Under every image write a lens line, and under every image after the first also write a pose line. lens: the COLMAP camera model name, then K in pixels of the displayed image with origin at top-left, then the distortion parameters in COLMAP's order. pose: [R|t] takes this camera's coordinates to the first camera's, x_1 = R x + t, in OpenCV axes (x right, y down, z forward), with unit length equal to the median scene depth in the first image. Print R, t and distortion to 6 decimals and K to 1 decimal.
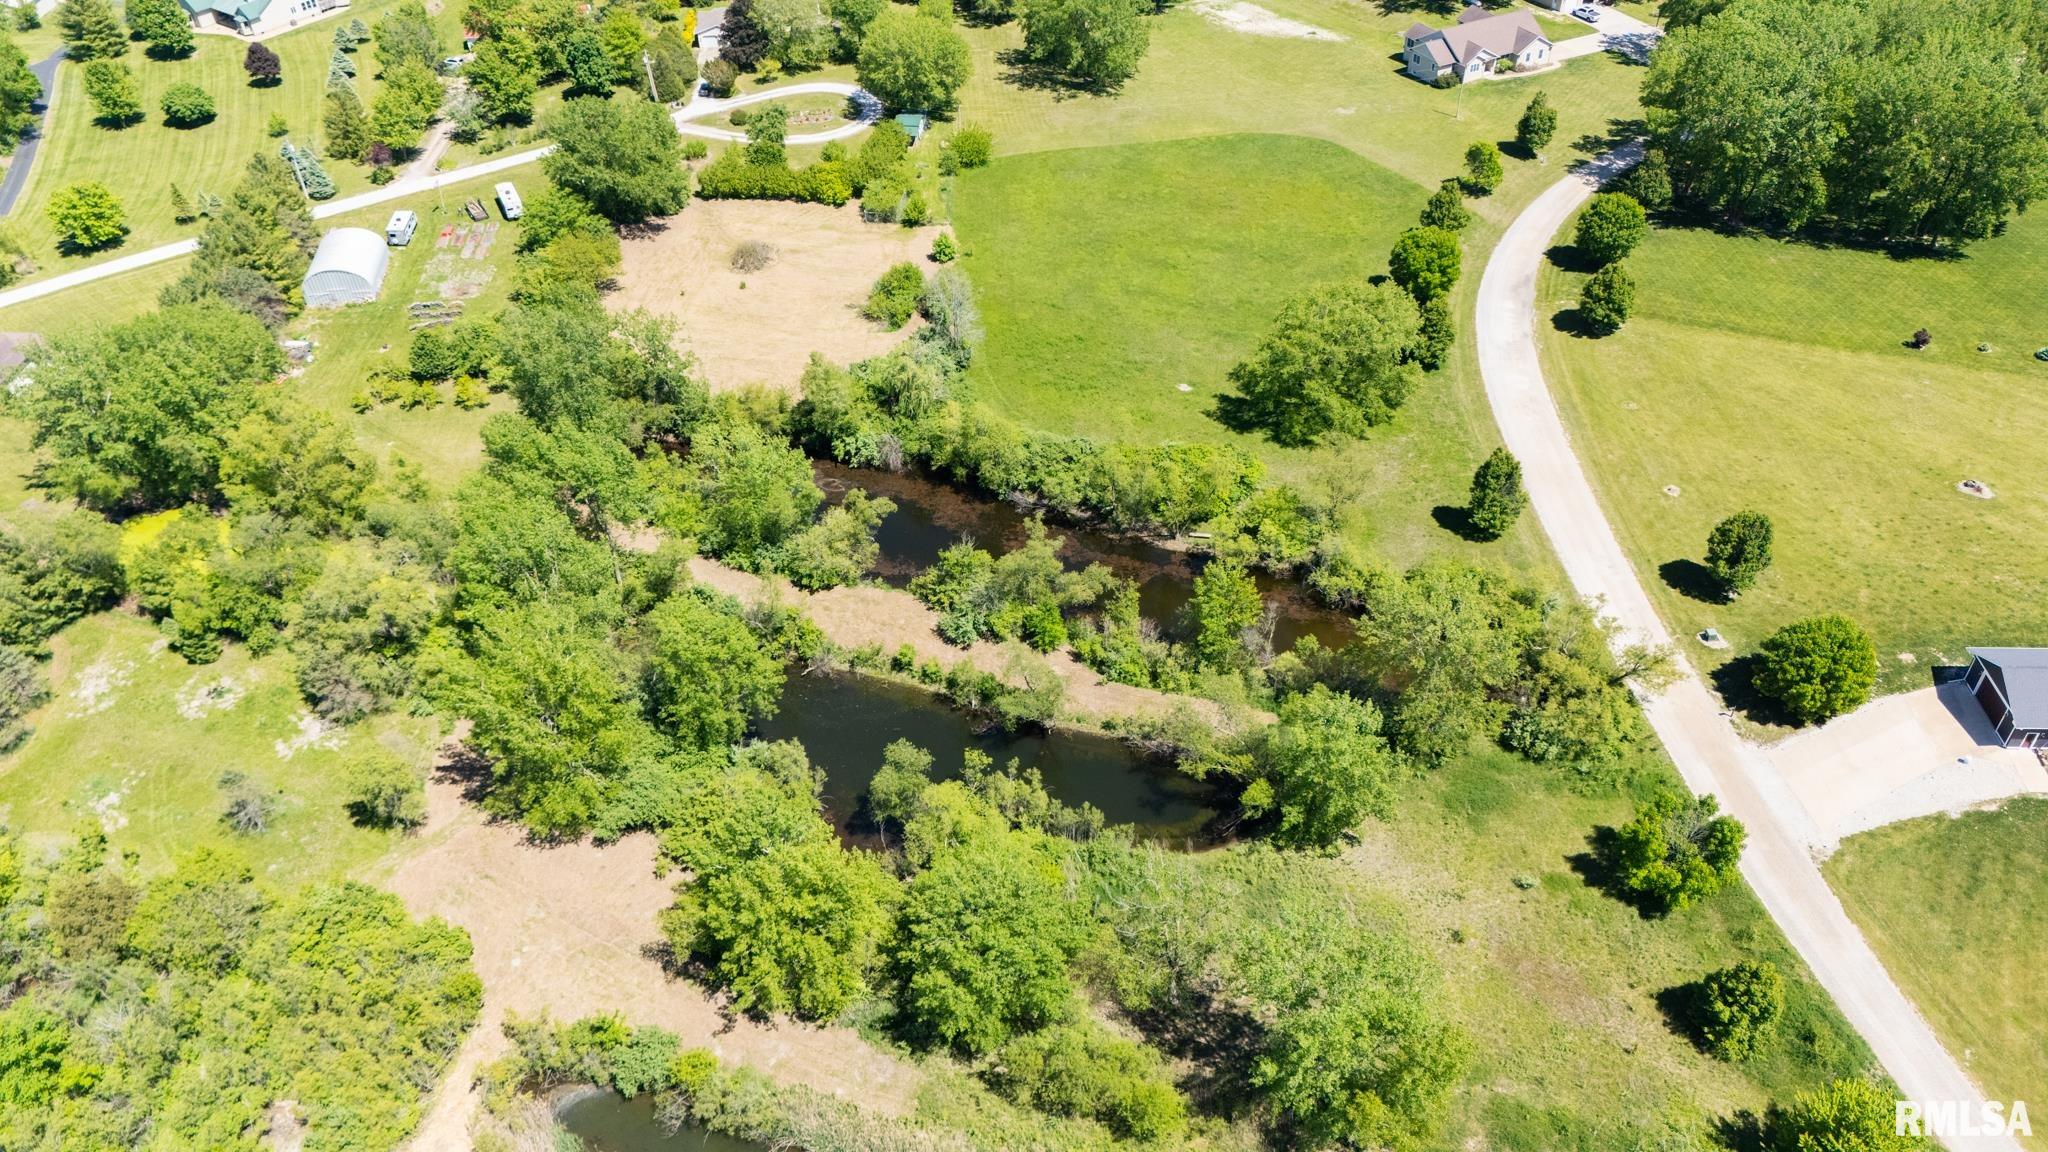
lens RADIAL K [[1513.0, 0, 1054.8], [0, 1513.0, 546.9], [0, 0, 1]] dist [0.093648, -0.109378]
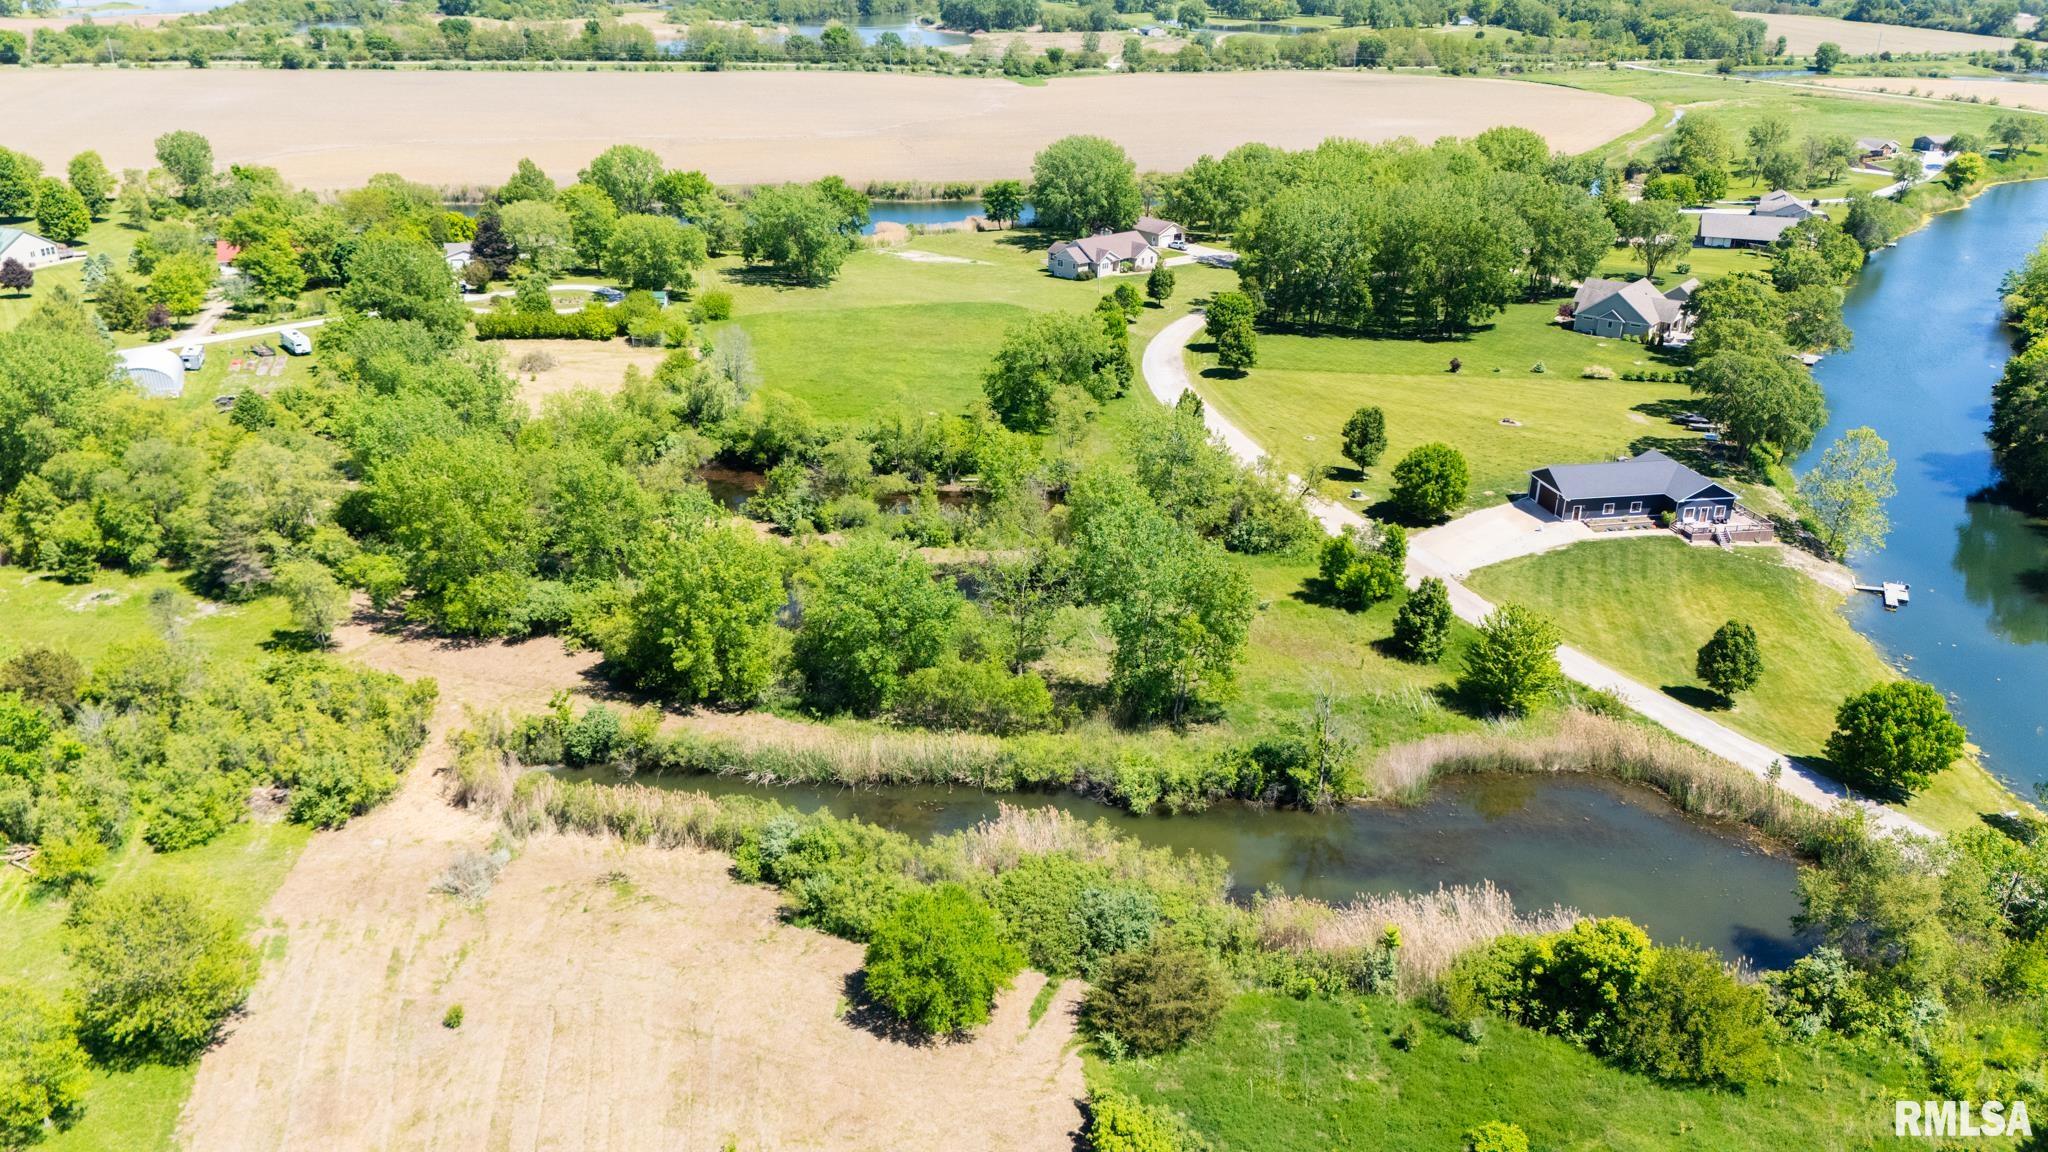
lens RADIAL K [[1469.7, 0, 1046.5], [0, 1469.7, 572.5], [0, 0, 1]] dist [0.075826, -0.067893]
pose [[0.968330, -0.056939, 0.243093, -0.107906], [0.120360, 0.959500, -0.254701, 0.294678], [-0.218745, 0.275894, 0.935966, -0.092452]]
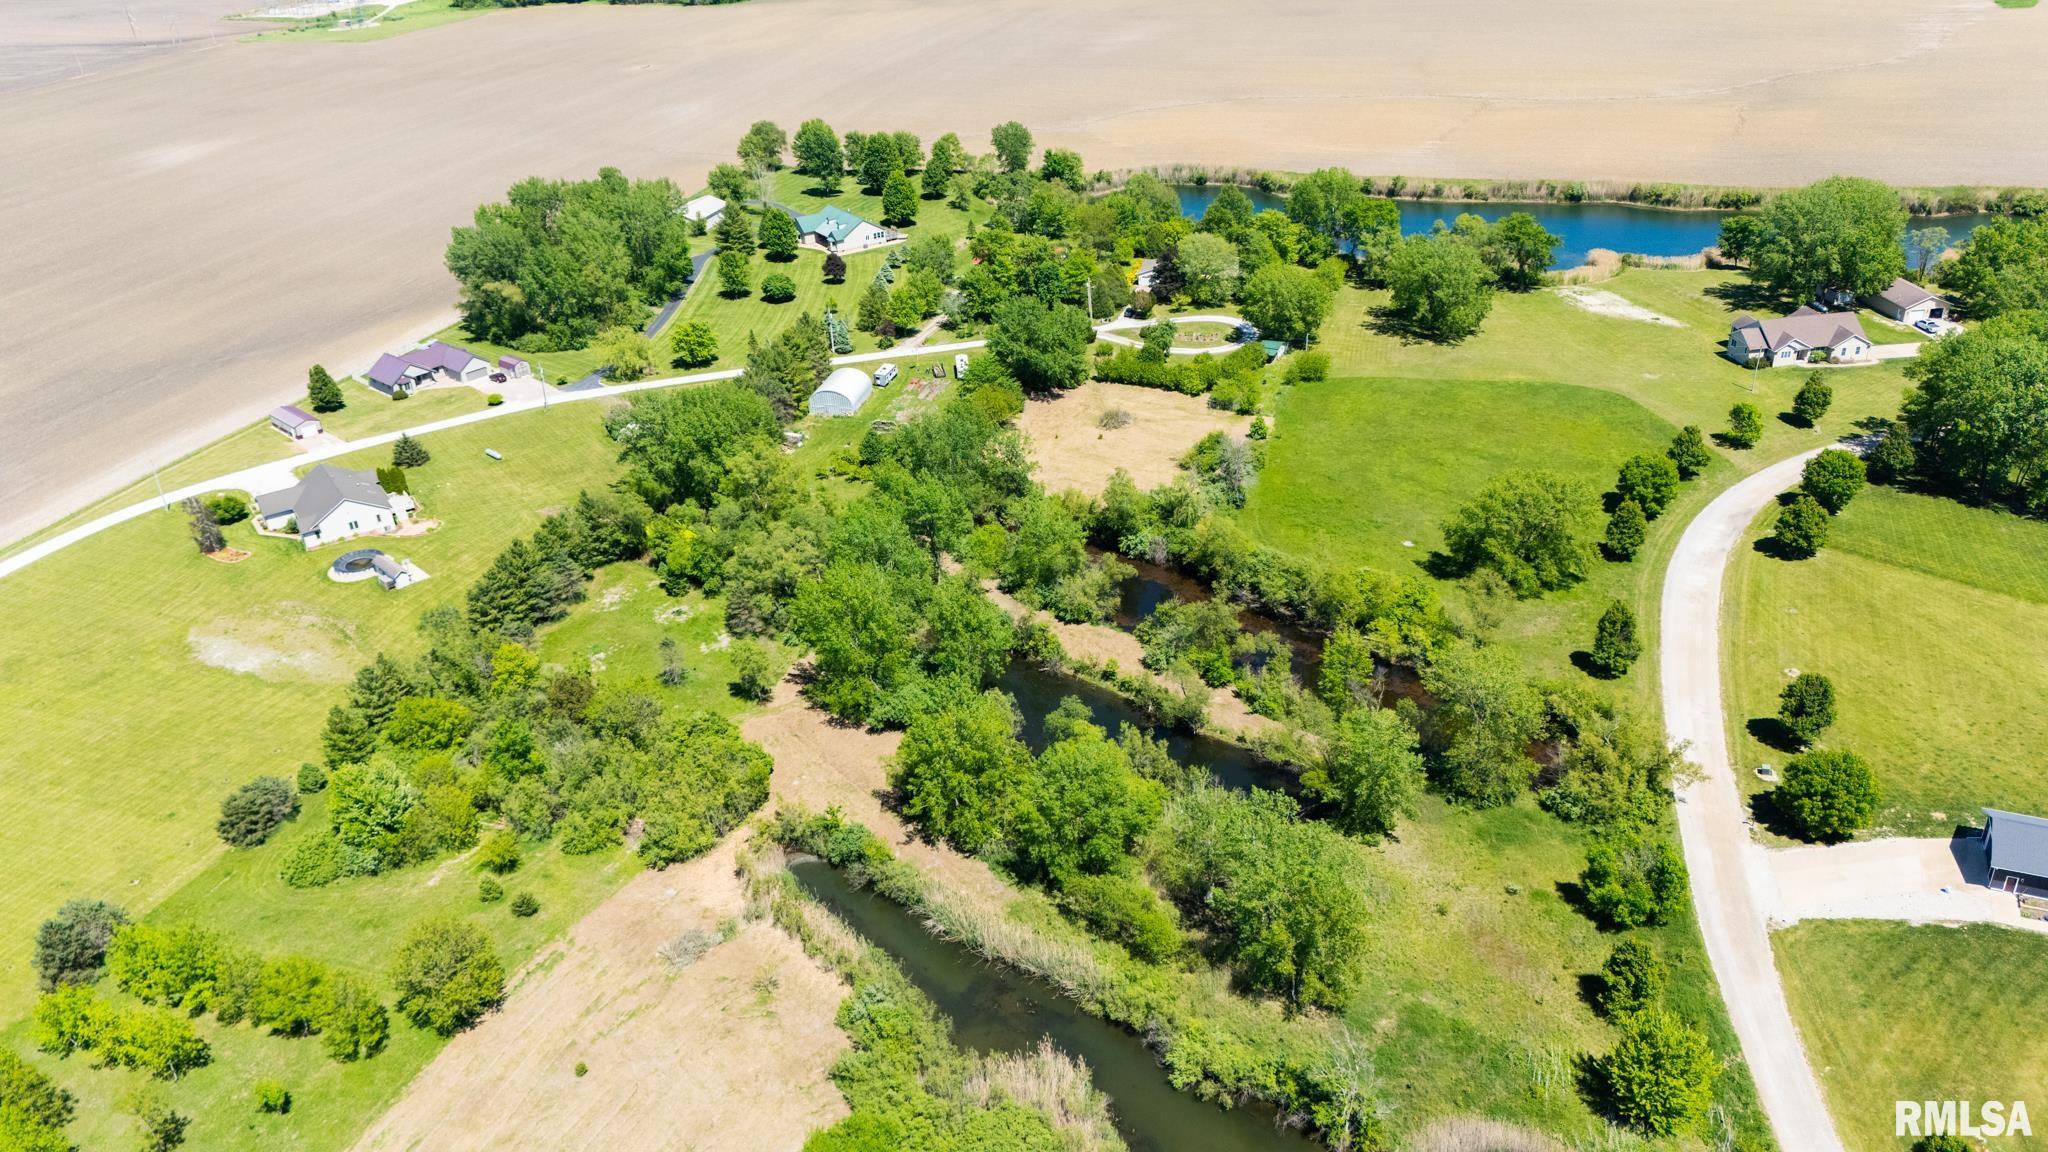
lens RADIAL K [[1513.0, 0, 1054.8], [0, 1513.0, 546.9], [0, 0, 1]] dist [0.093648, -0.109378]
pose [[0.934544, 0.145222, -0.324867, 0.193381], [-0.205260, 0.965745, -0.158762, 0.134177], [0.290683, 0.215052, 0.932339, -0.208457]]
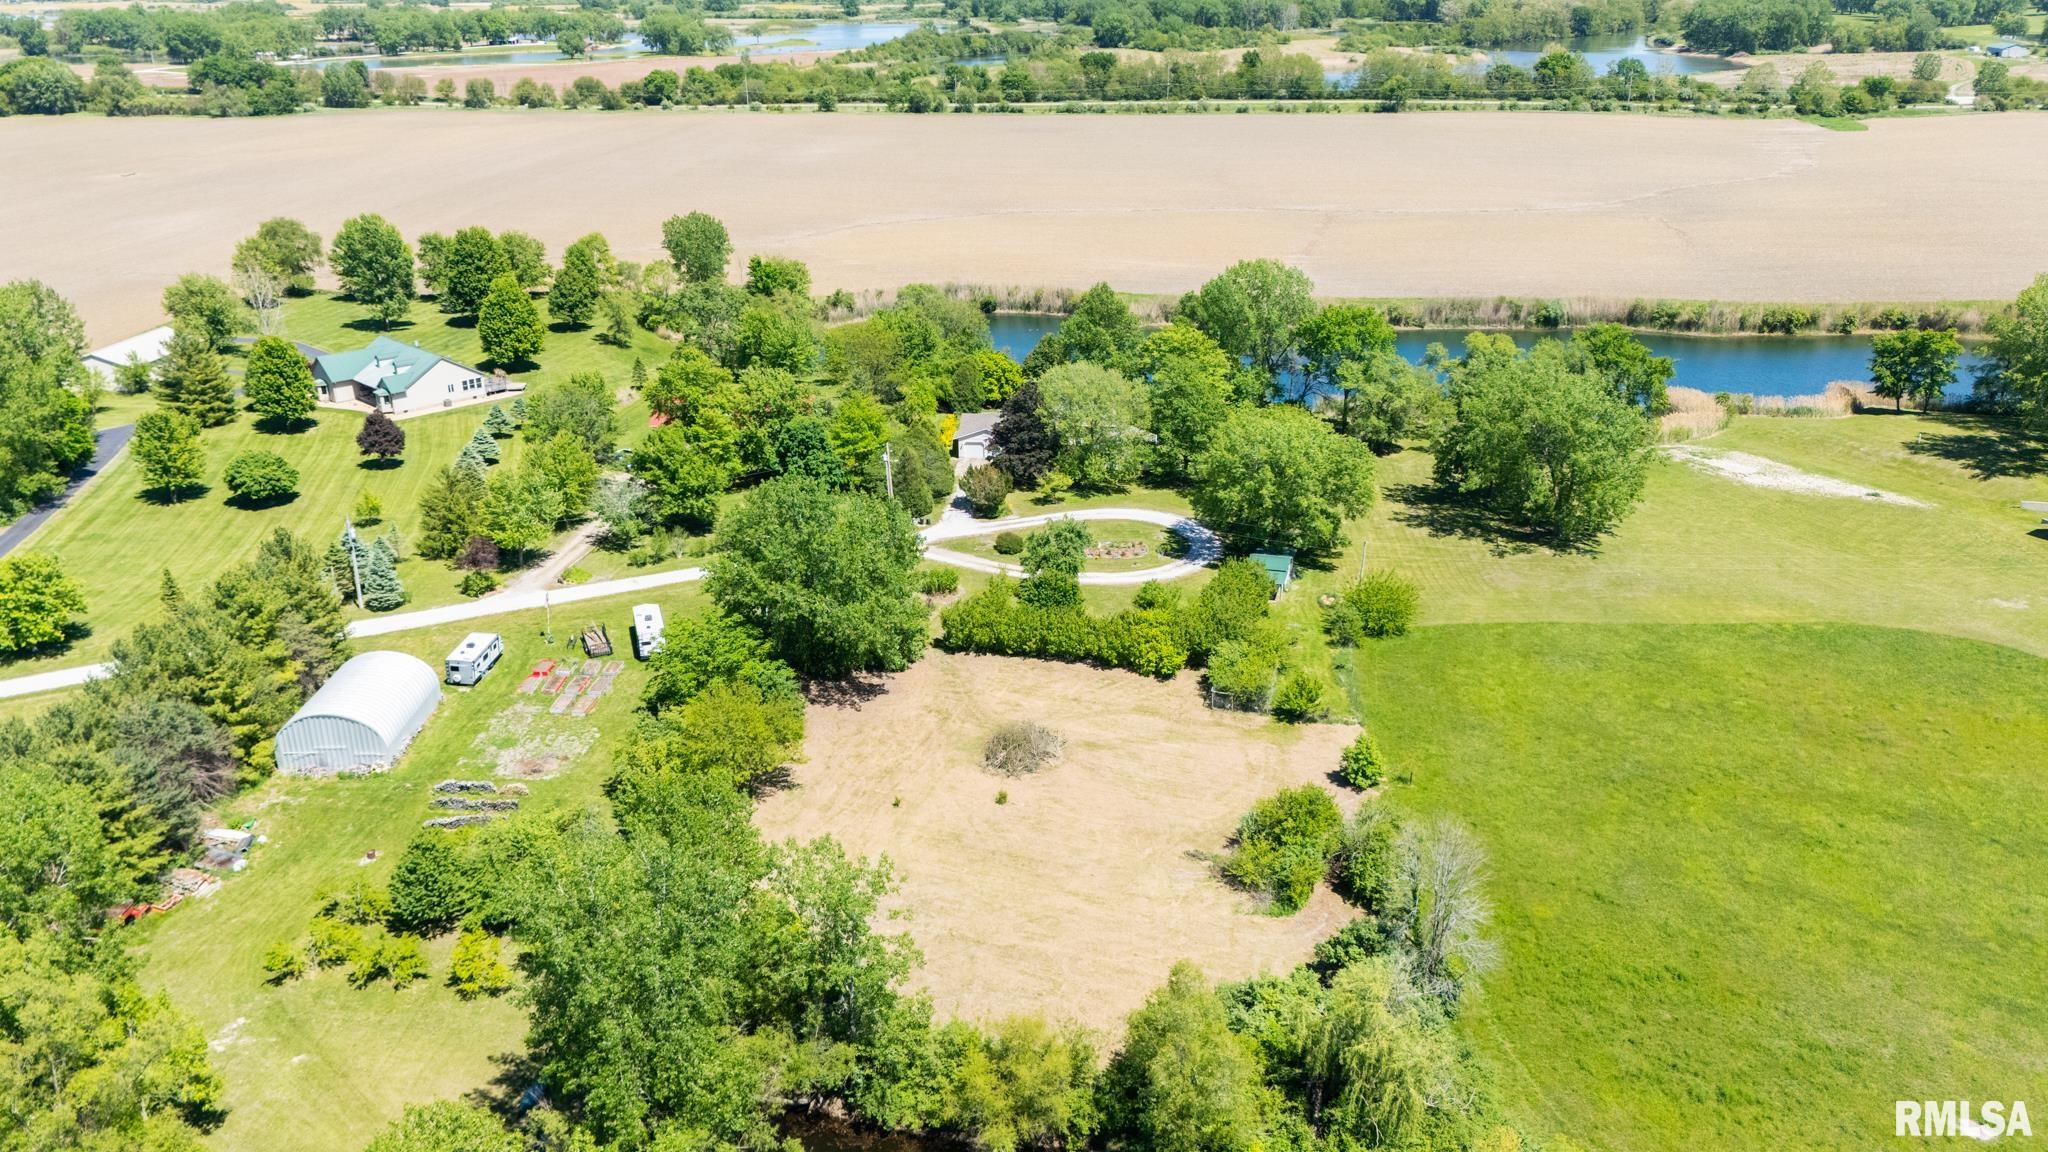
lens RADIAL K [[1592.2, 0, 1024.0], [0, 1592.2, 576.0], [0, 0, 1]] dist [0.083904, -0.085389]
pose [[0.986071, 0.074170, -0.148869, -0.113196], [-0.115334, 0.949832, -0.290718, -0.077977], [0.119838, 0.303839, 0.945157, 0.412192]]
